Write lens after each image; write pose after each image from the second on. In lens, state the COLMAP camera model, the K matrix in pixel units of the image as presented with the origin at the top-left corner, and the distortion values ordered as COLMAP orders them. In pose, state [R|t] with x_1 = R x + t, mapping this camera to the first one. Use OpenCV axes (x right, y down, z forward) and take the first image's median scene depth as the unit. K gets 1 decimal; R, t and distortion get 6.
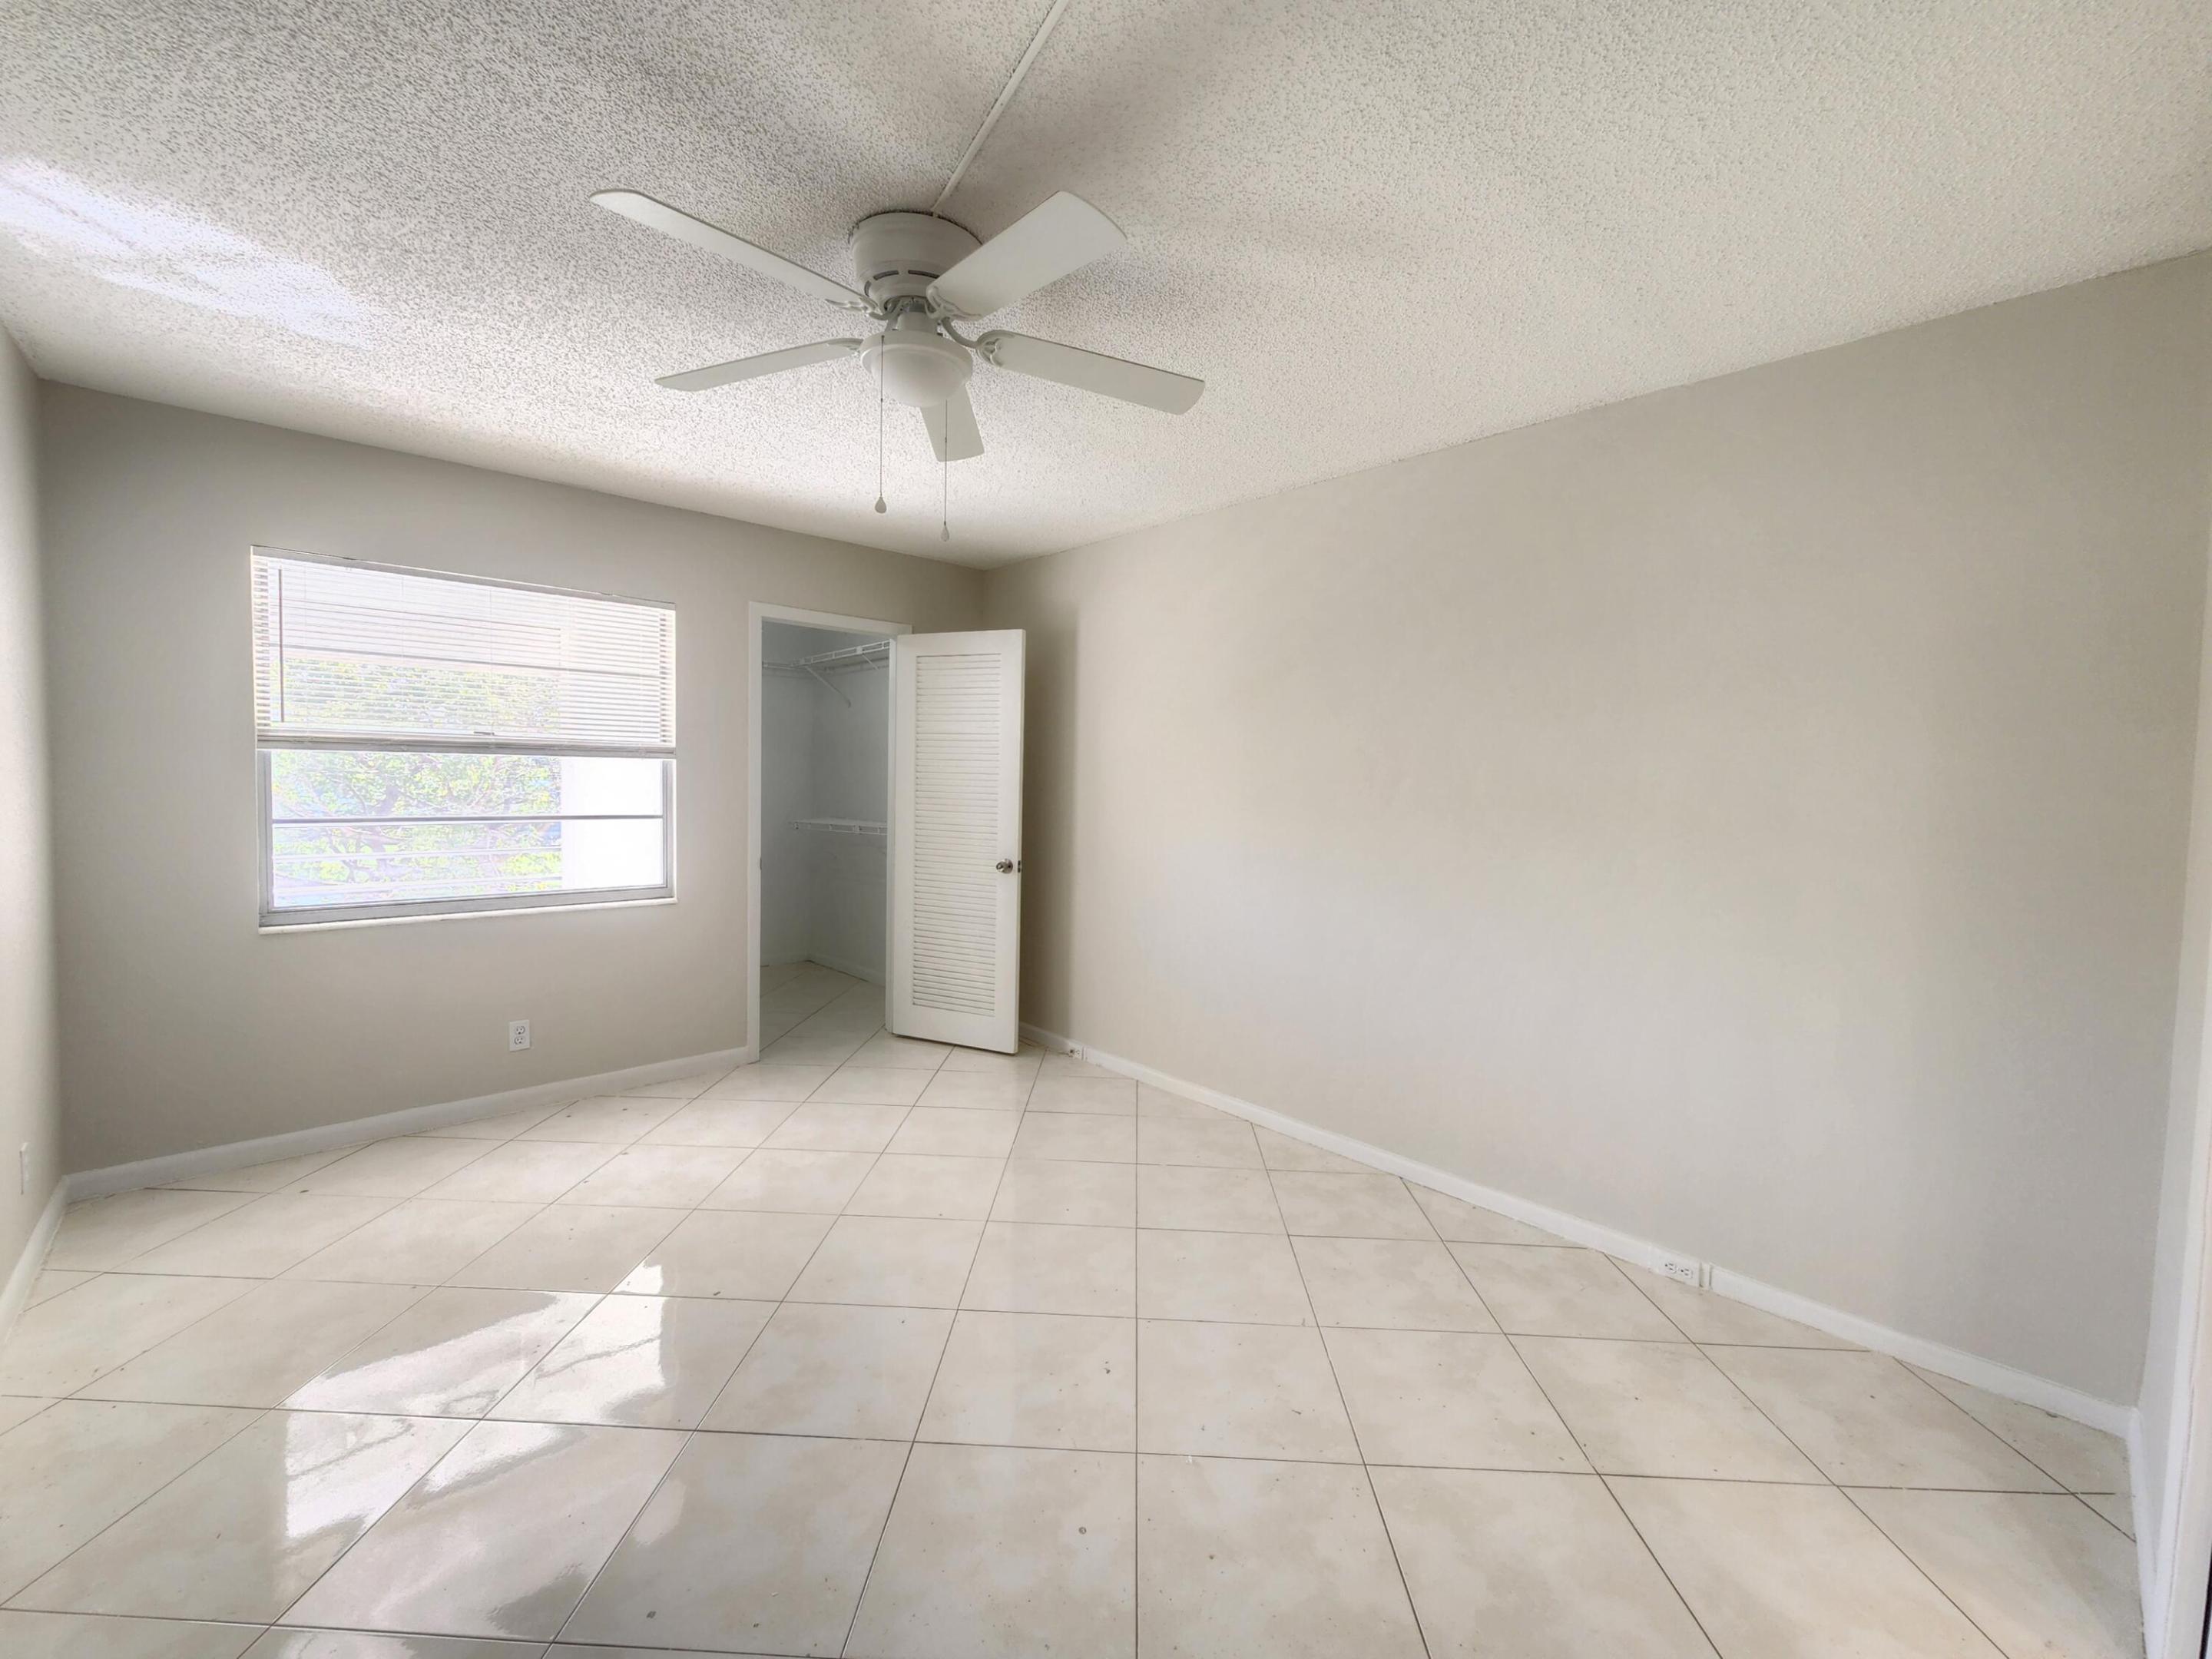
lens RADIAL K [[899.3, 0, 1094.1], [0, 899.3, 819.4], [0, 0, 1]] dist [-0.001344, 0.000777]
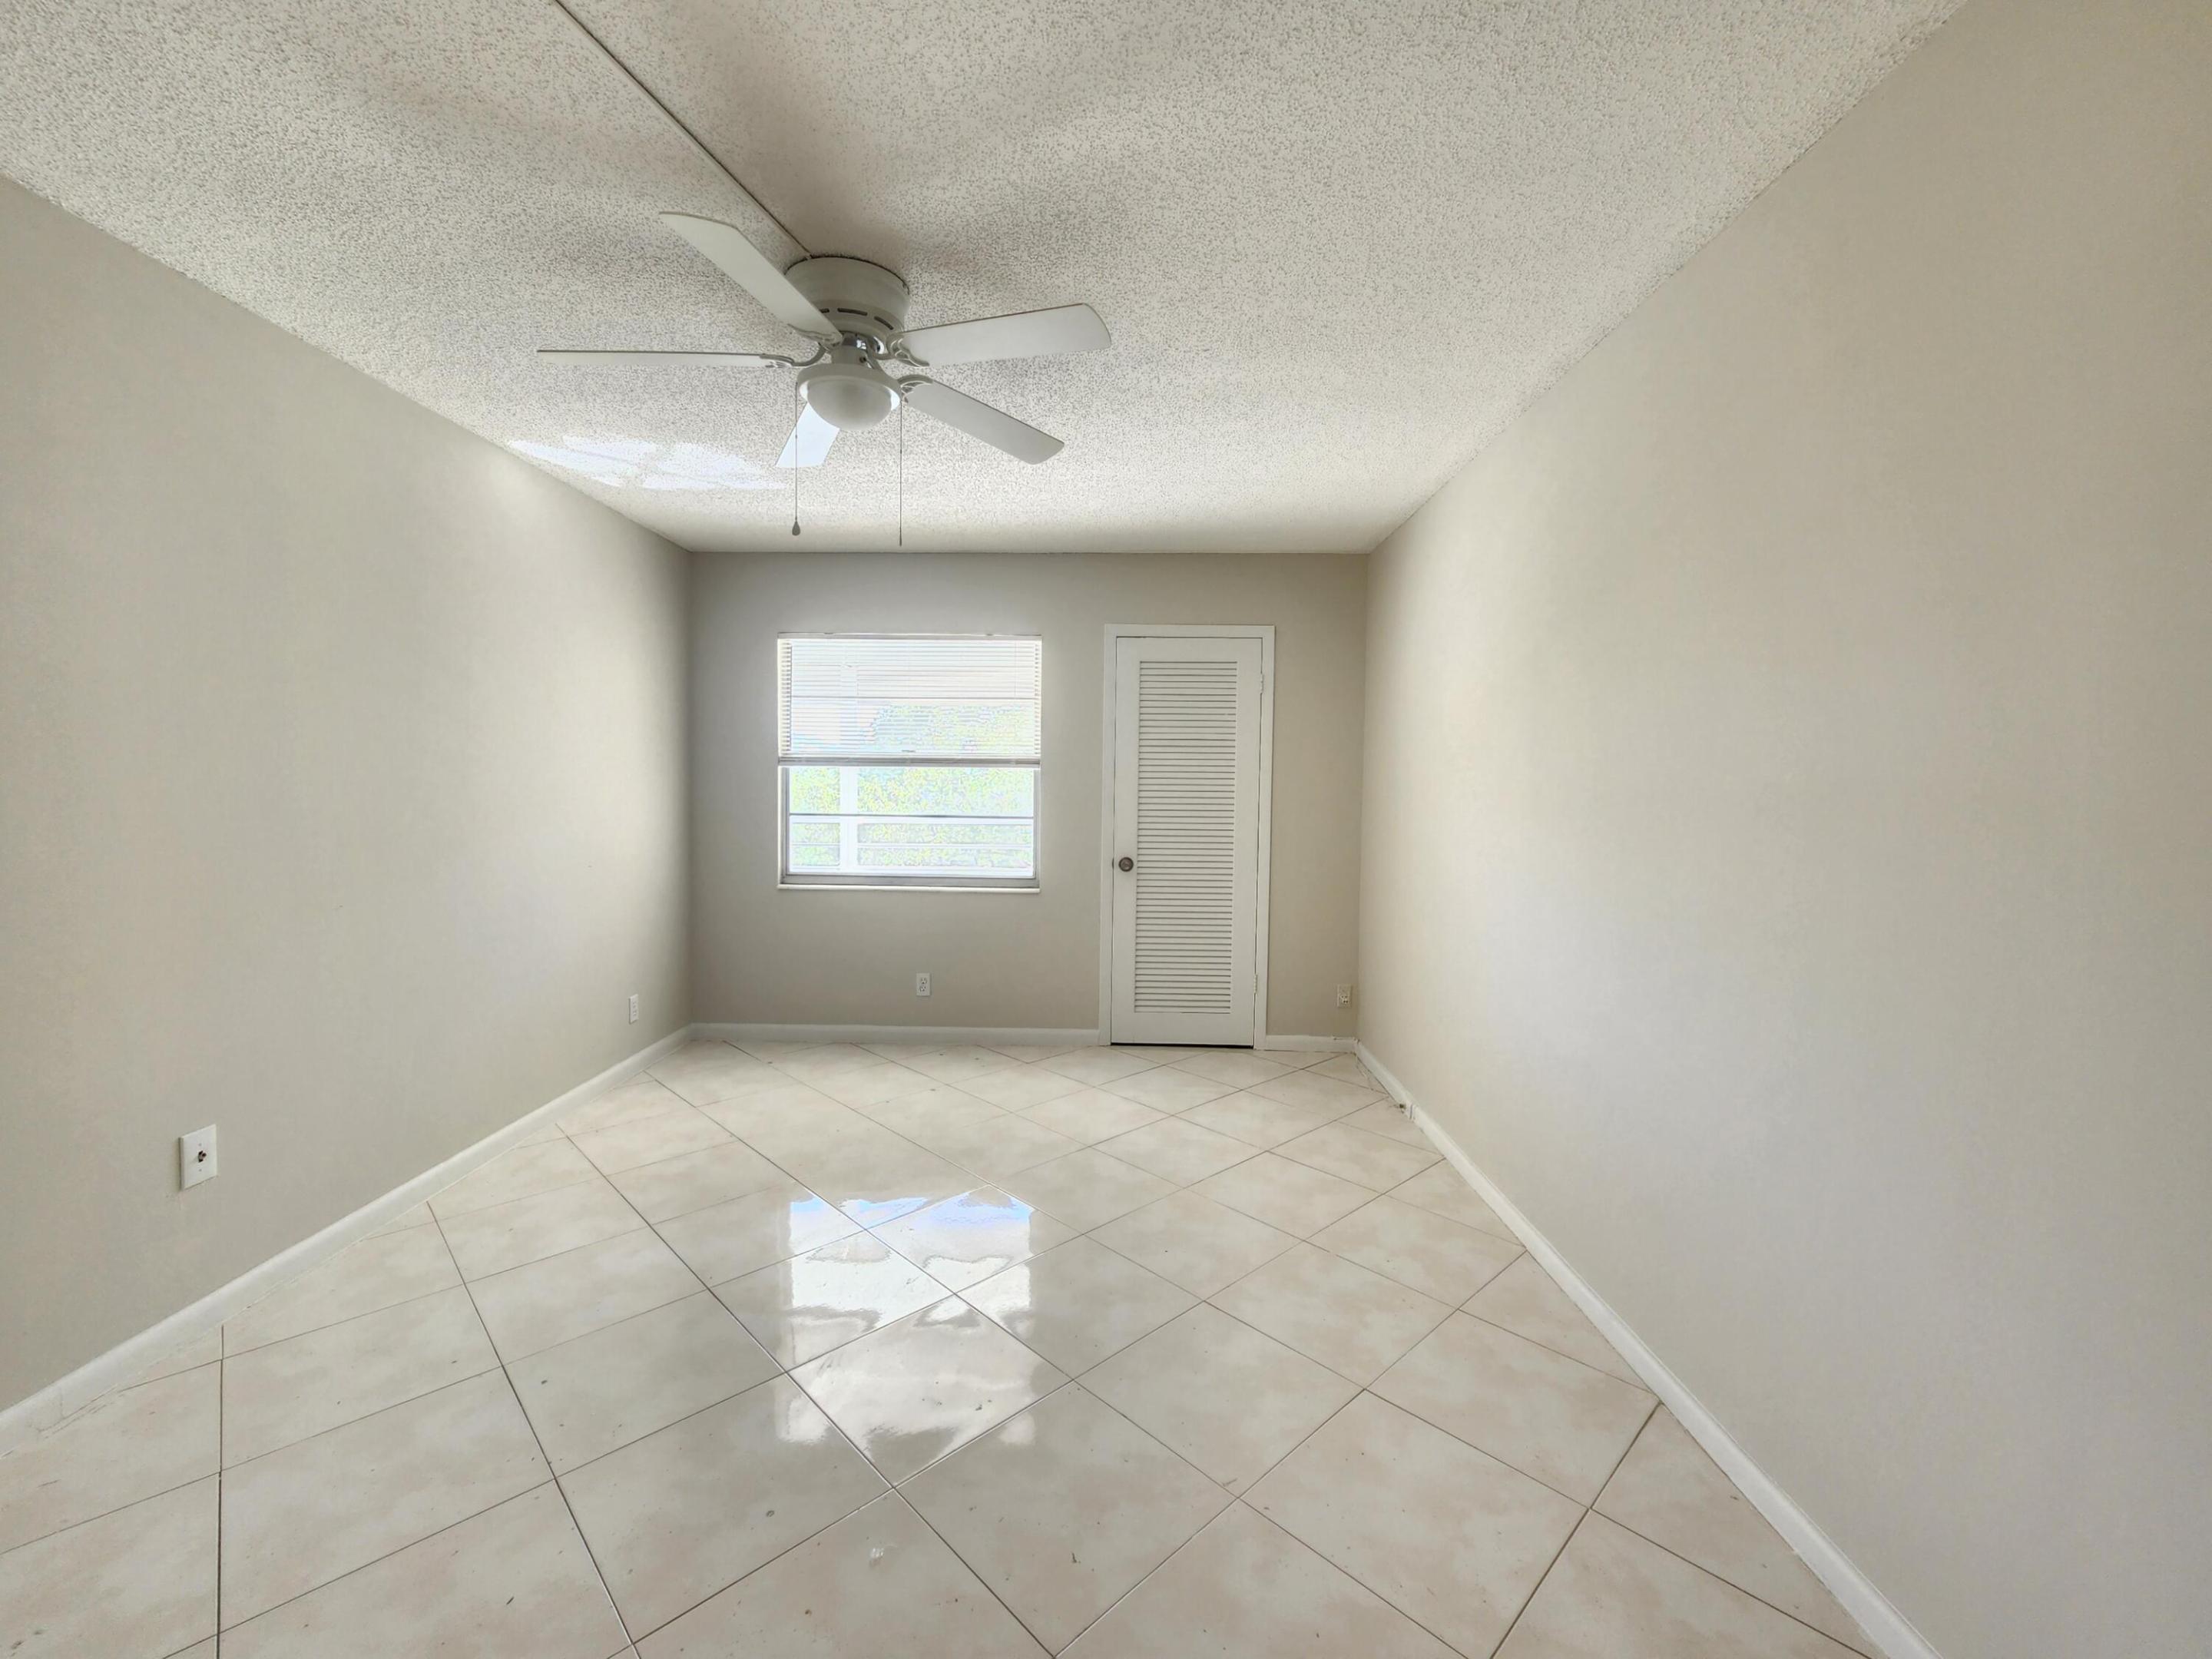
lens RADIAL K [[899.3, 0, 1094.1], [0, 899.3, 819.4], [0, 0, 1]] dist [-0.001344, 0.000777]
pose [[0.722788, 0.014421, -0.690920, 0.457822], [-0.029345, 0.999521, -0.009836, 0.010053], [0.690447, 0.027385, 0.722865, 0.249856]]
